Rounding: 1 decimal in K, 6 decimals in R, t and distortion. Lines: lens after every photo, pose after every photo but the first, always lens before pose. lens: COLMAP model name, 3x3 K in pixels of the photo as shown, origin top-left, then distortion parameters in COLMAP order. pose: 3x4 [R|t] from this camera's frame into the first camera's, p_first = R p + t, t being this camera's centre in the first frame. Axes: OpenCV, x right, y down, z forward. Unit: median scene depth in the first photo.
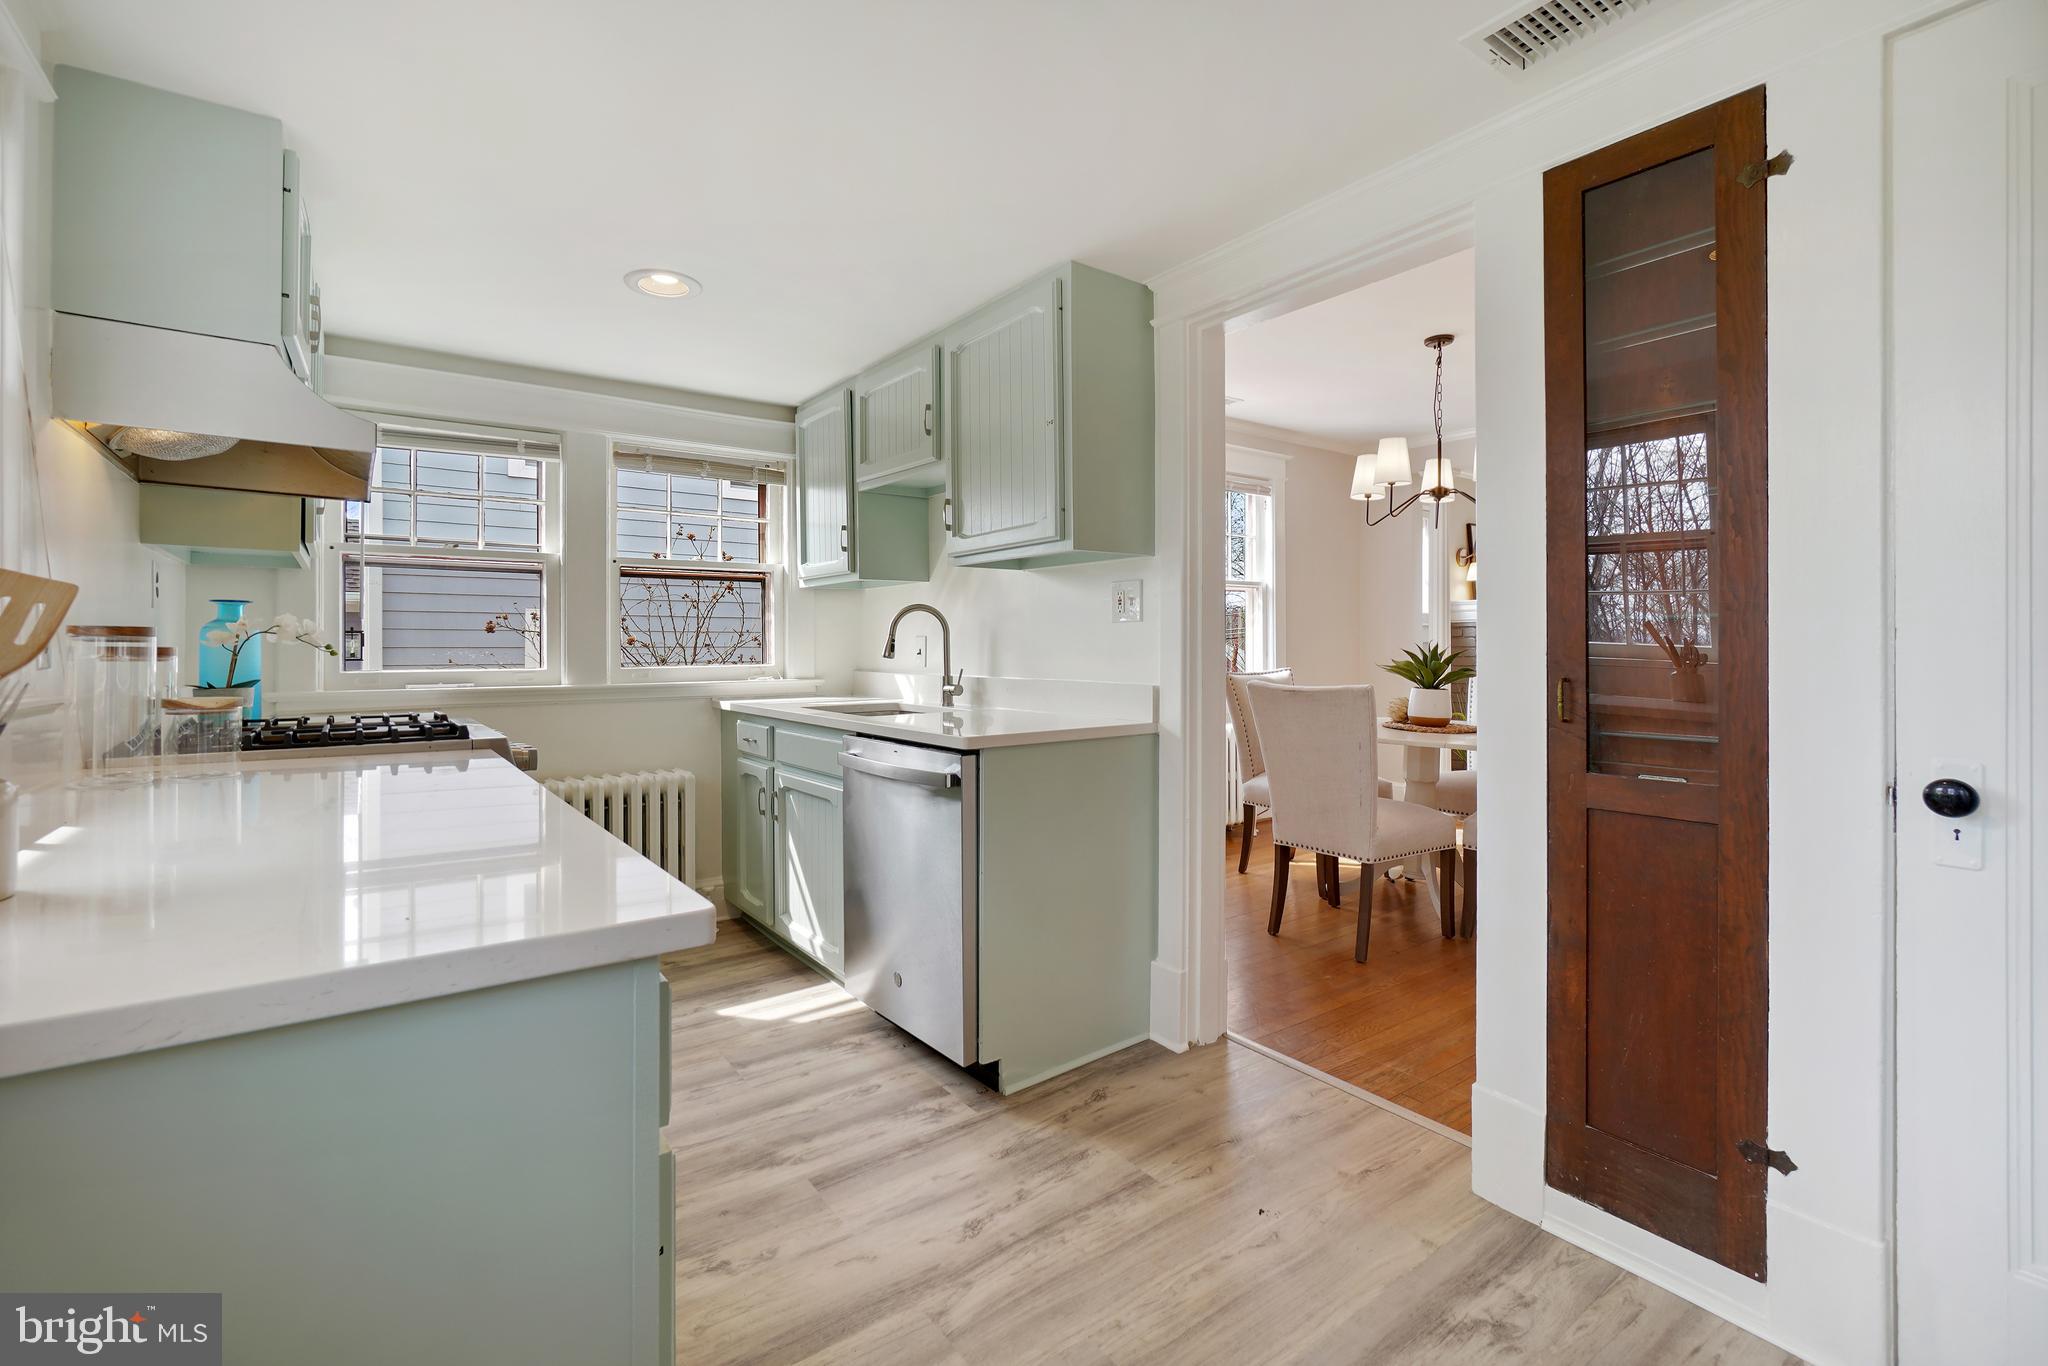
lens RADIAL K [[878.4, 0, 965.2], [0, 878.4, 651.2], [0, 0, 1]] dist [-0.011421, 0.003527]
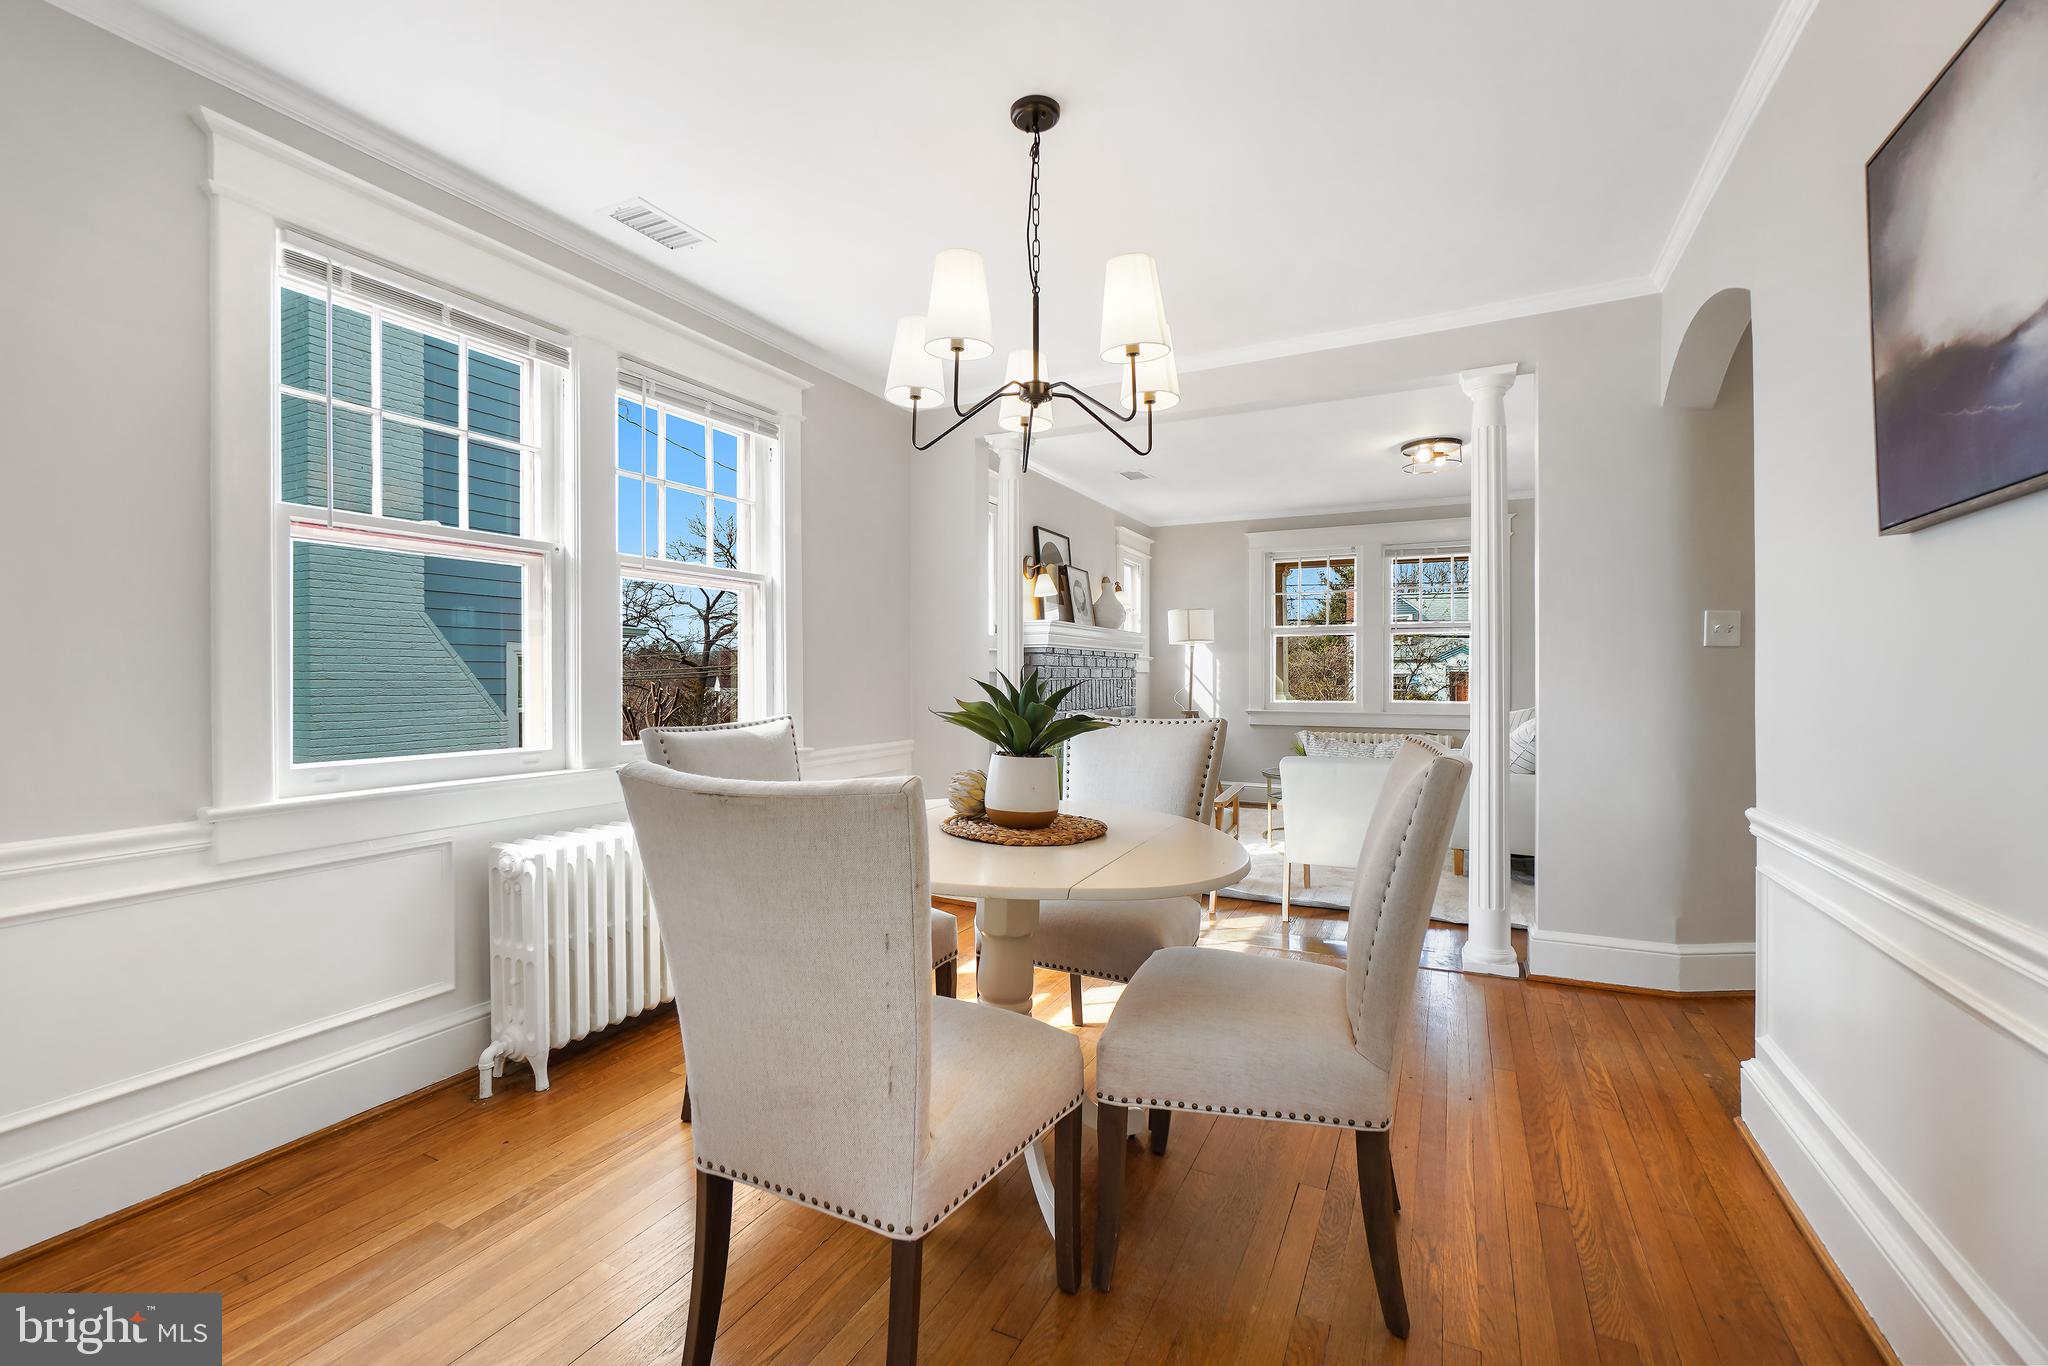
lens RADIAL K [[878.4, 0, 1010.2], [0, 878.4, 687.5], [0, 0, 1]] dist [-0.011421, 0.003527]
pose [[0.863124, 0.000590, 0.504992, 0.250476], [-0.000596, 1.000000, -0.000150, 0.002810], [-0.504992, -0.000171, 0.863124, 0.532036]]
